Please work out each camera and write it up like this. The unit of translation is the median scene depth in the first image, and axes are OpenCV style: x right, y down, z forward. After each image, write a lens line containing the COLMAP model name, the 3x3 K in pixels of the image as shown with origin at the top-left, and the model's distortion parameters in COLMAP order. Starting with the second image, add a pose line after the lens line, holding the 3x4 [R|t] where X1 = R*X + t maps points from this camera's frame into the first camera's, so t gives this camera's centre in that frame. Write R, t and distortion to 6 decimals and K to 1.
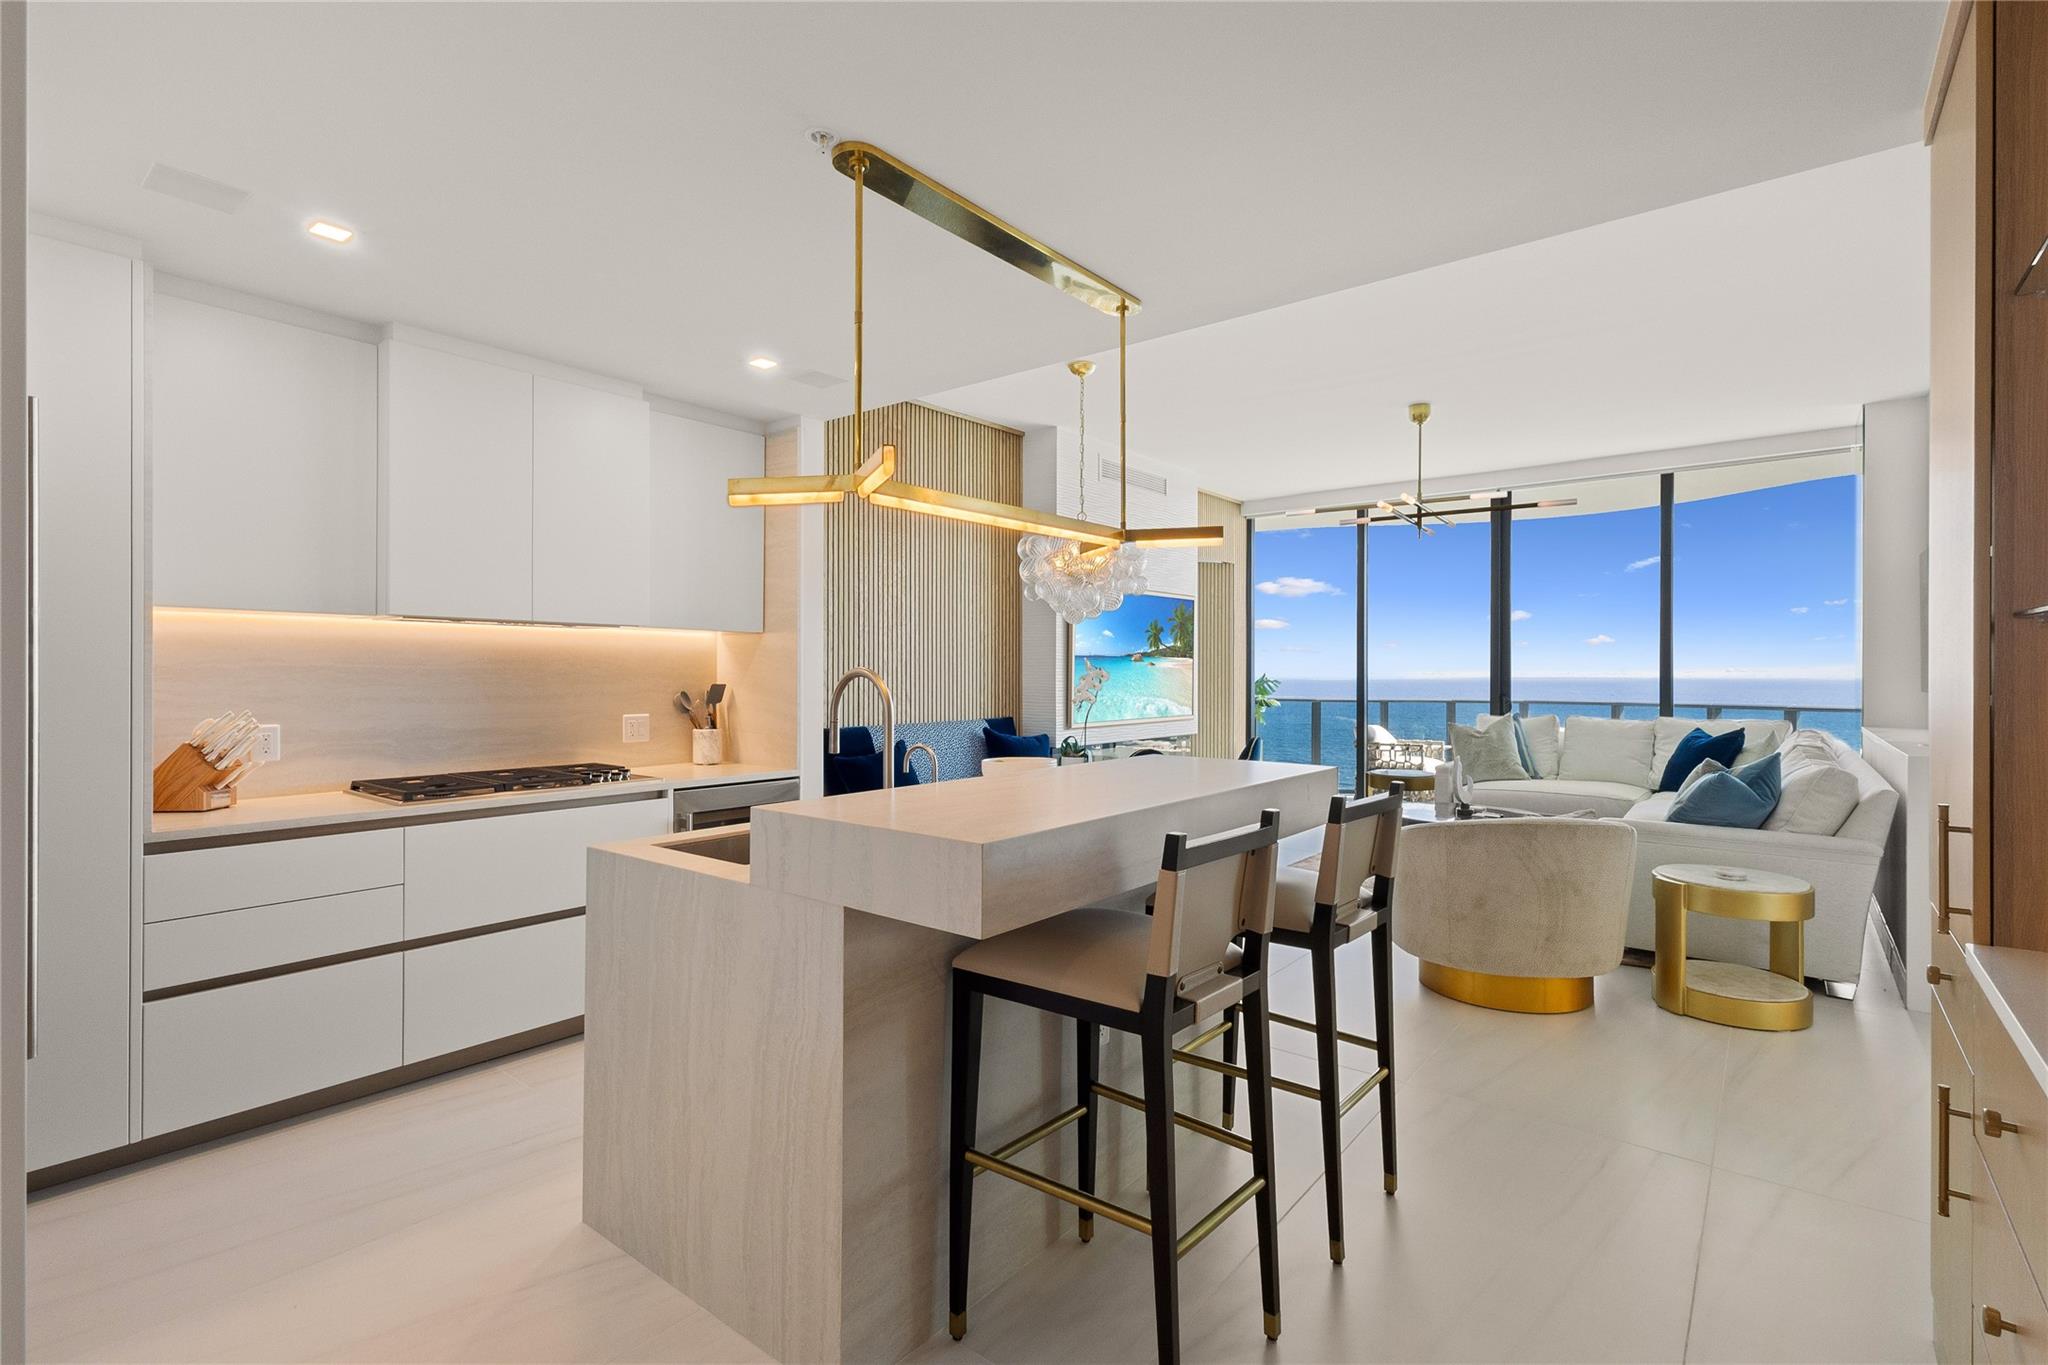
lens RADIAL K [[947.8, 0, 1022.7], [0, 947.8, 676.7], [0, 0, 1]] dist [0.000163, 0.000830]
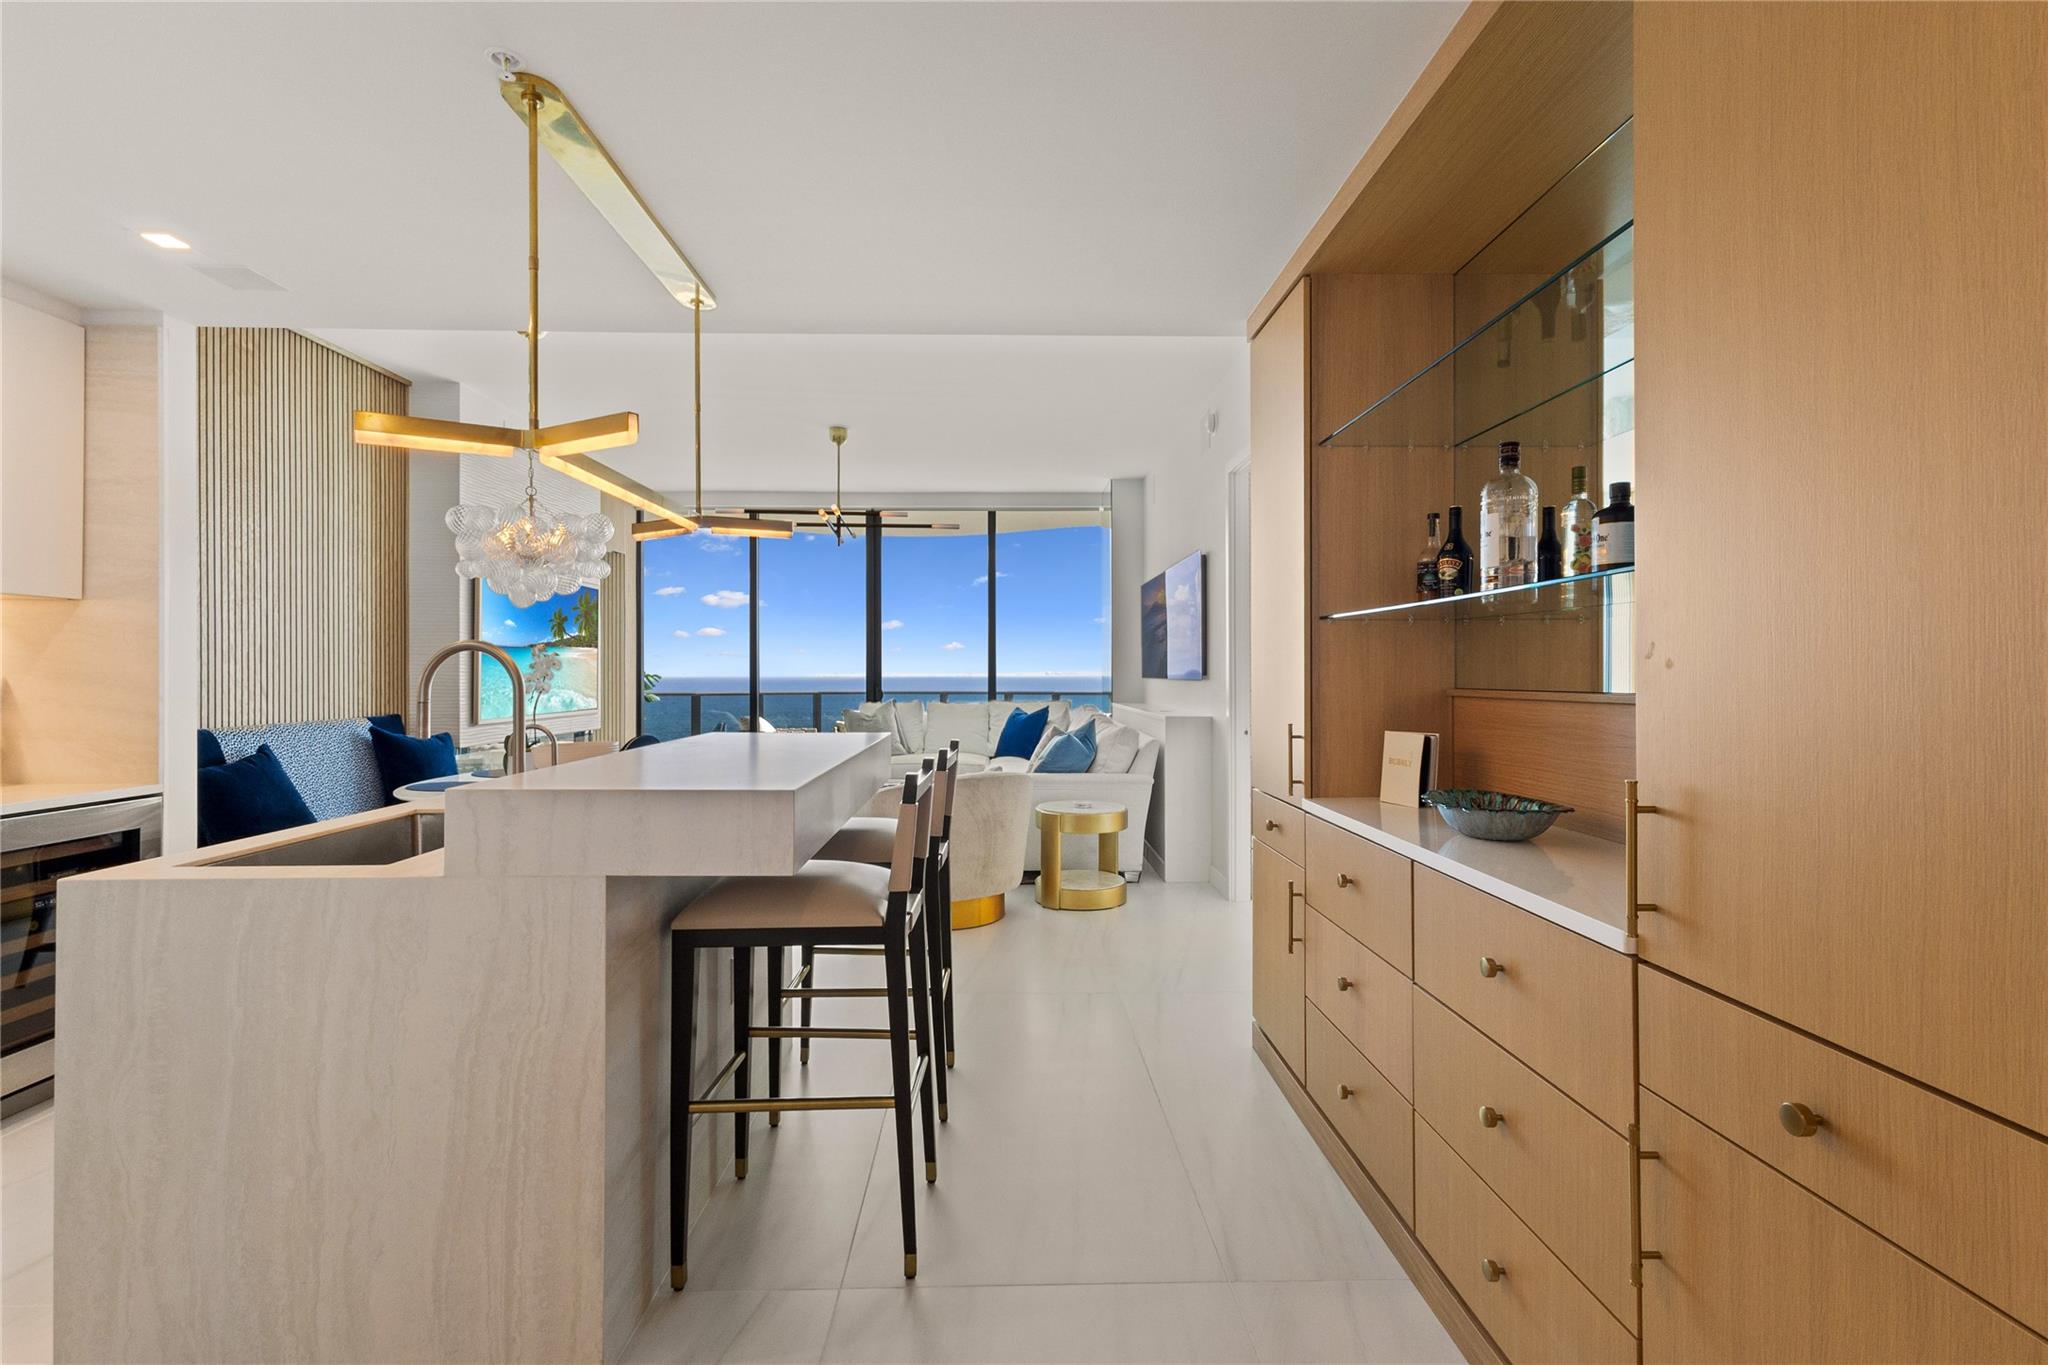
lens RADIAL K [[947.8, 0, 1022.7], [0, 947.8, 676.7], [0, 0, 1]] dist [0.000163, 0.000830]
pose [[0.762333, -0.004029, 0.647173, -0.195551], [0.004060, 0.999991, 0.001443, 0.014198], [-0.647173, 0.001528, 0.762342, -0.012169]]
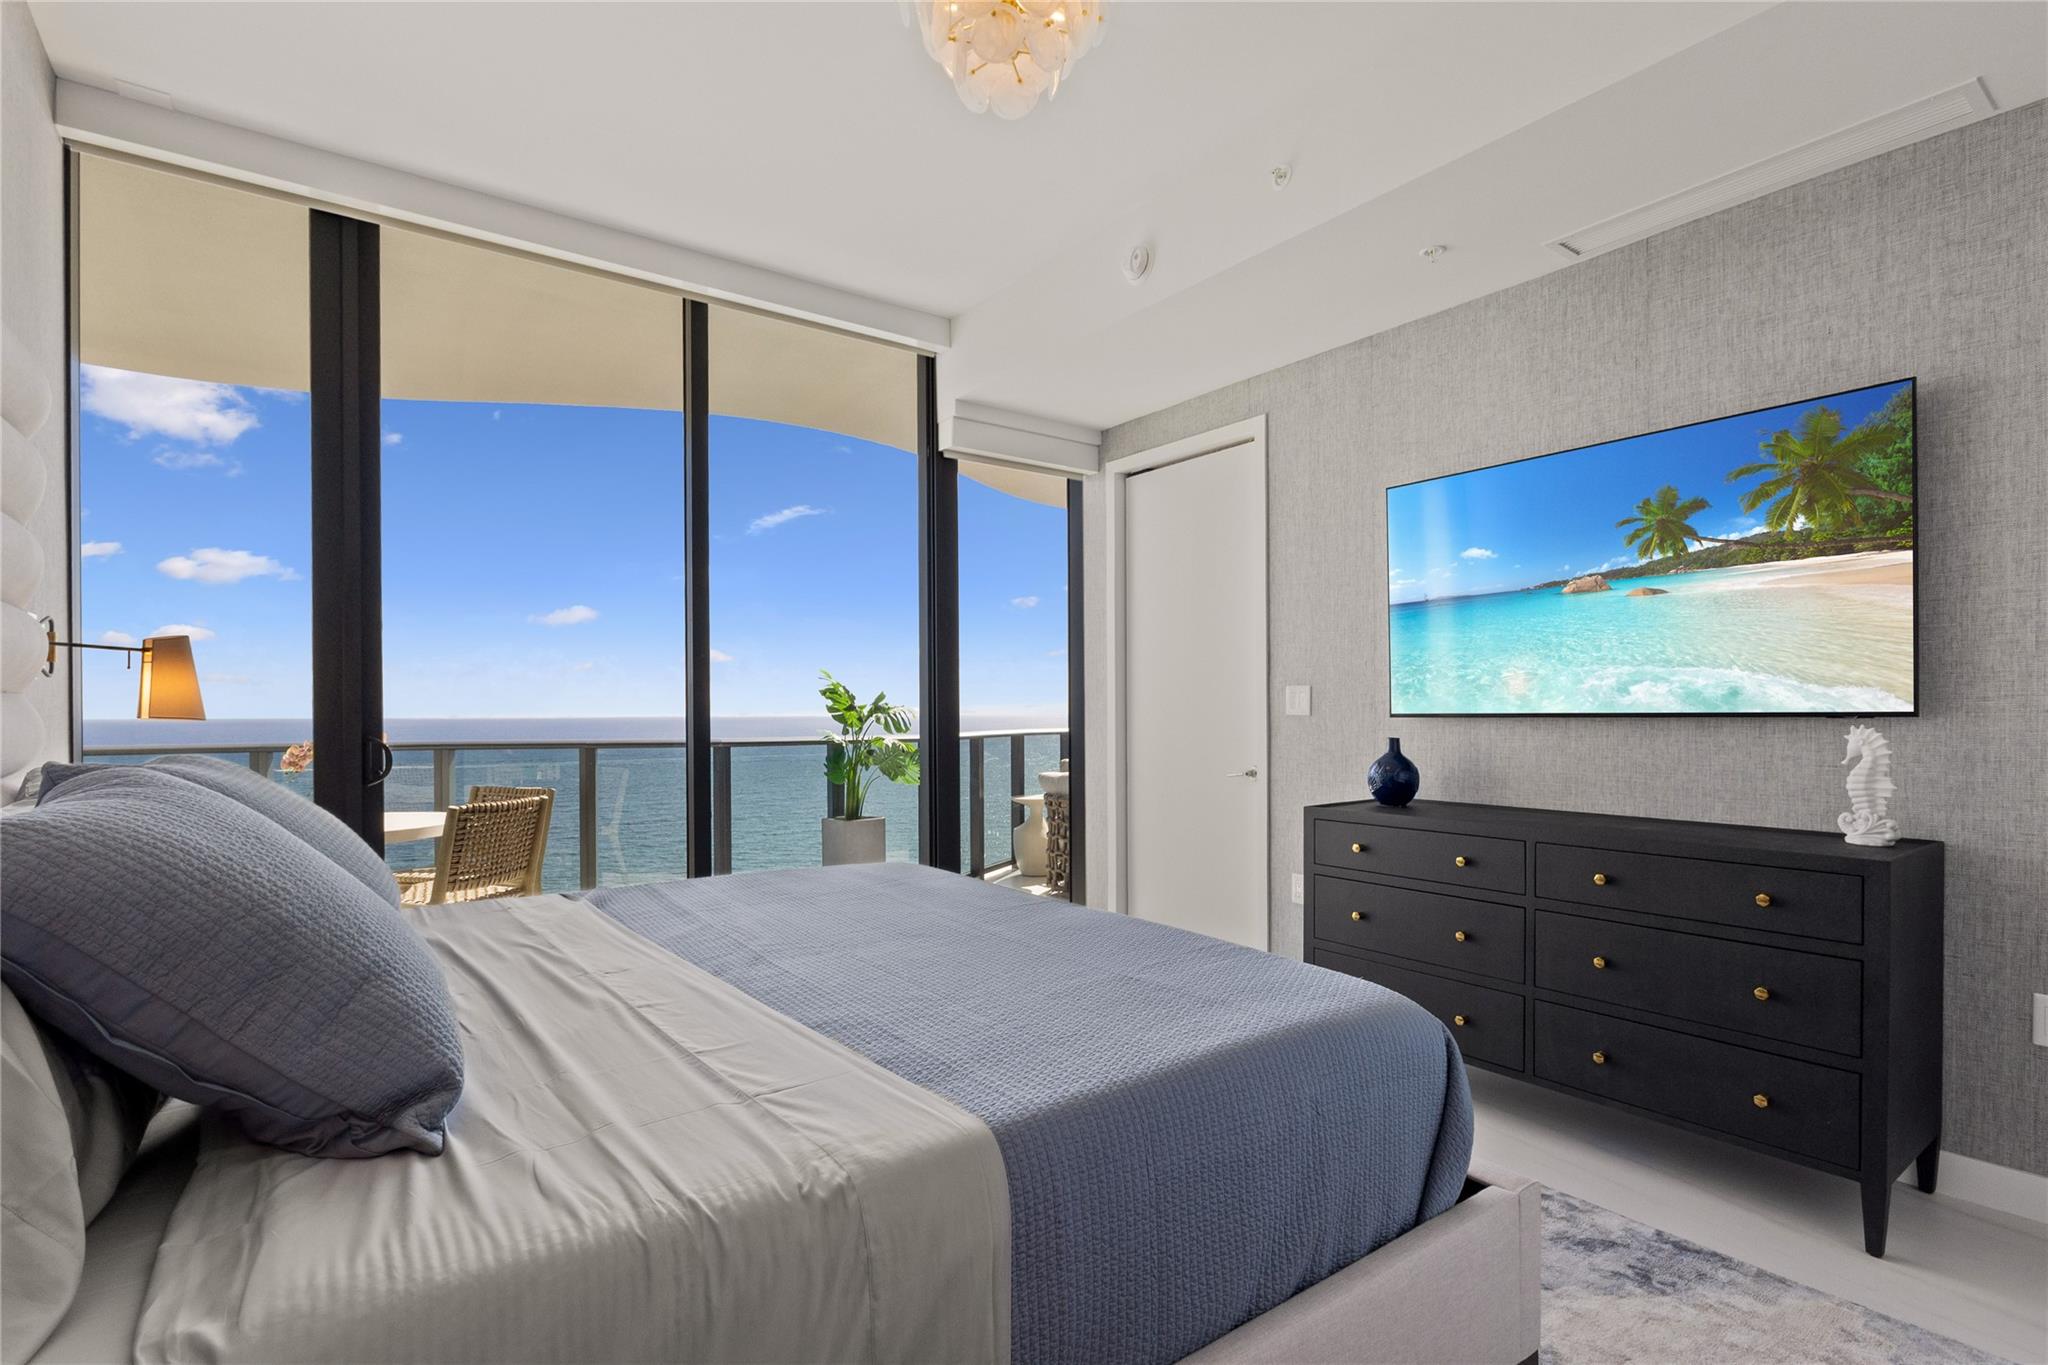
lens RADIAL K [[1000.1, 0, 1013.9], [0, 1000.1, 703.9], [0, 0, 1]] dist [-0.001739, -0.000368]
pose [[-0.266825, -0.009567, -0.963697, 1.113202], [0.003079, 0.999937, -0.010779, 0.072852], [0.963740, -0.005843, -0.266779, 1.394158]]
